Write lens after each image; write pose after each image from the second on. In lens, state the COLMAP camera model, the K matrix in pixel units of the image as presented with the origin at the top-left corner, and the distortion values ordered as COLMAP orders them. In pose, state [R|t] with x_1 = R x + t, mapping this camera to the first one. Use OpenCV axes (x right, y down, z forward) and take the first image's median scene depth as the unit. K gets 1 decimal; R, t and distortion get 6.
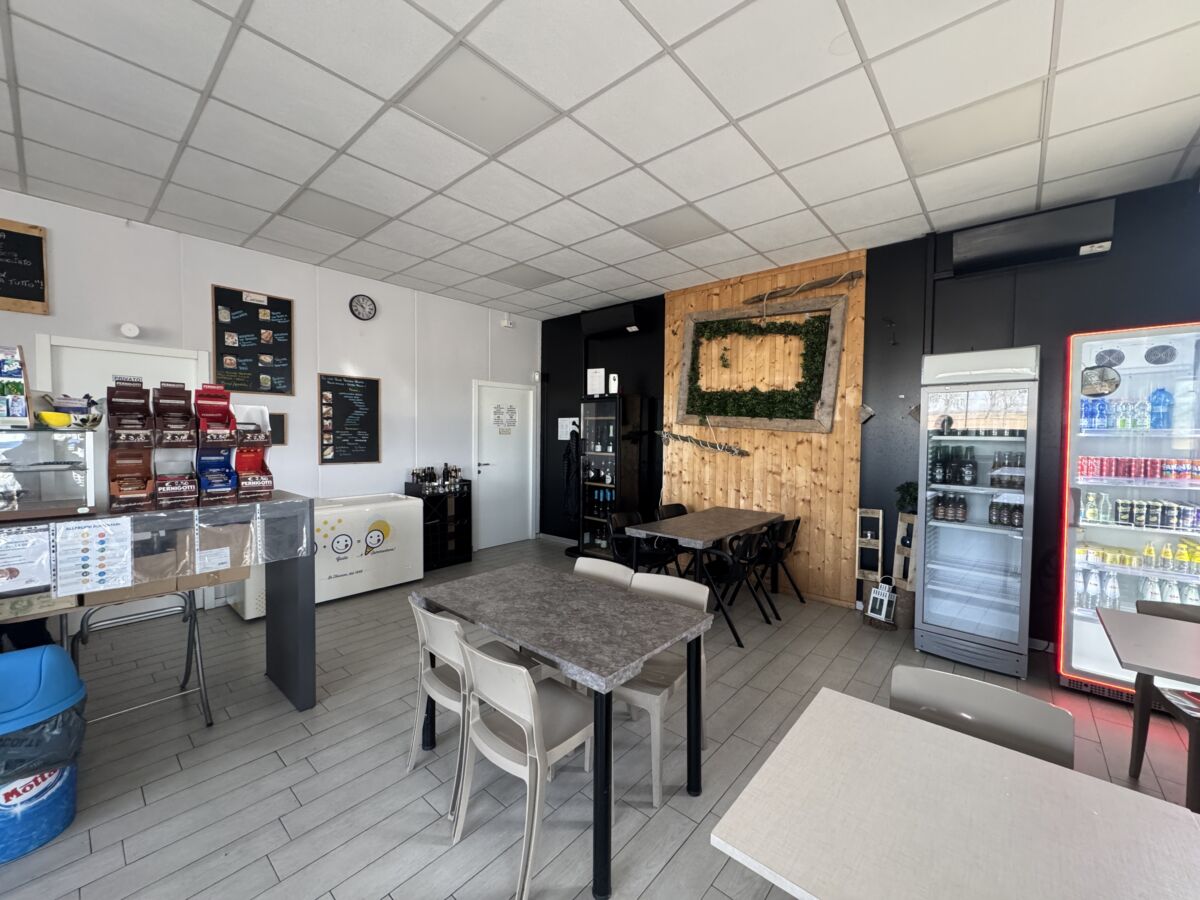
lens RADIAL K [[475.9, 0, 598.3], [0, 475.9, 449.2], [0, 0, 1]] dist [-0.003676, 0.000697]
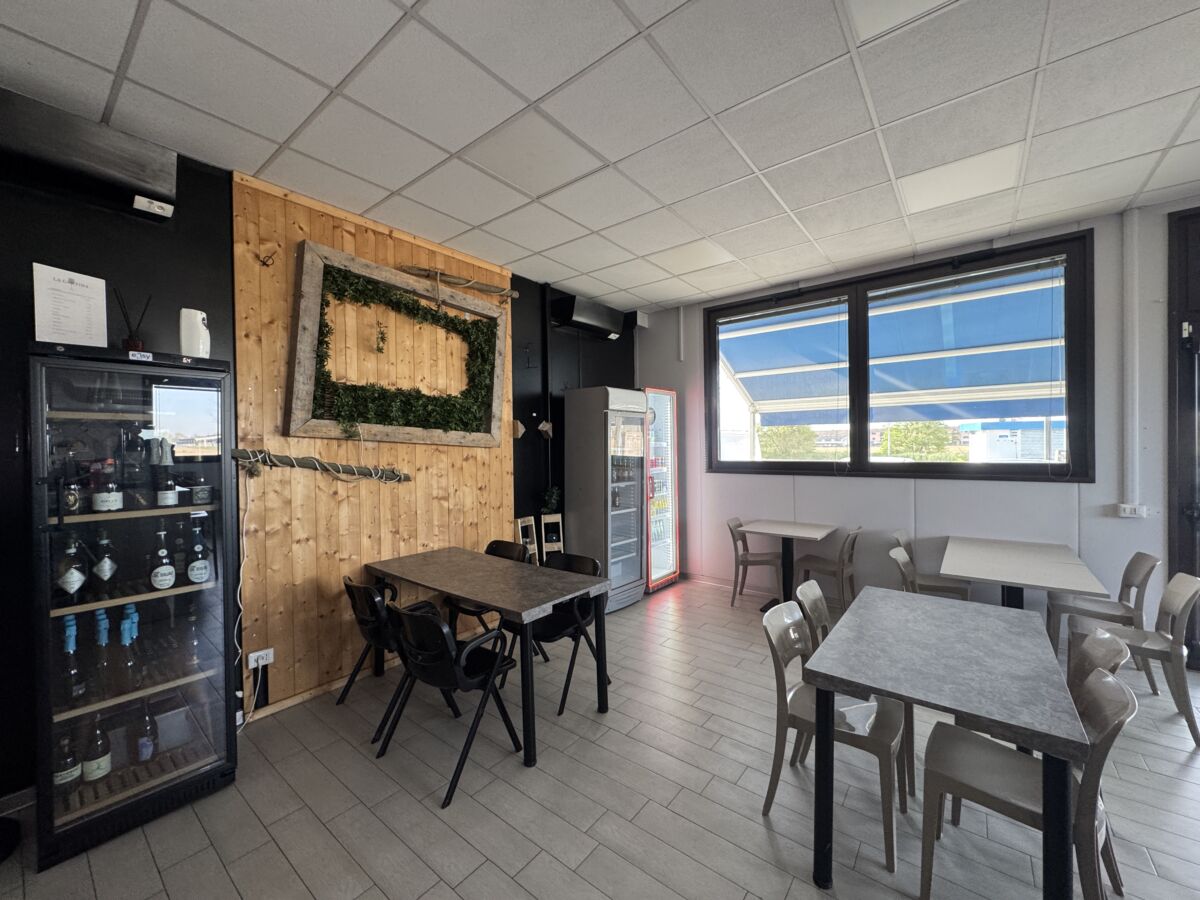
lens RADIAL K [[475.9, 0, 598.3], [0, 475.9, 449.2], [0, 0, 1]] dist [-0.003676, 0.000697]
pose [[-0.050635, -0.017604, 0.998562, -0.428903], [0.045347, 0.998773, 0.019907, -0.035967], [-0.997687, 0.046290, -0.049775, 0.750901]]
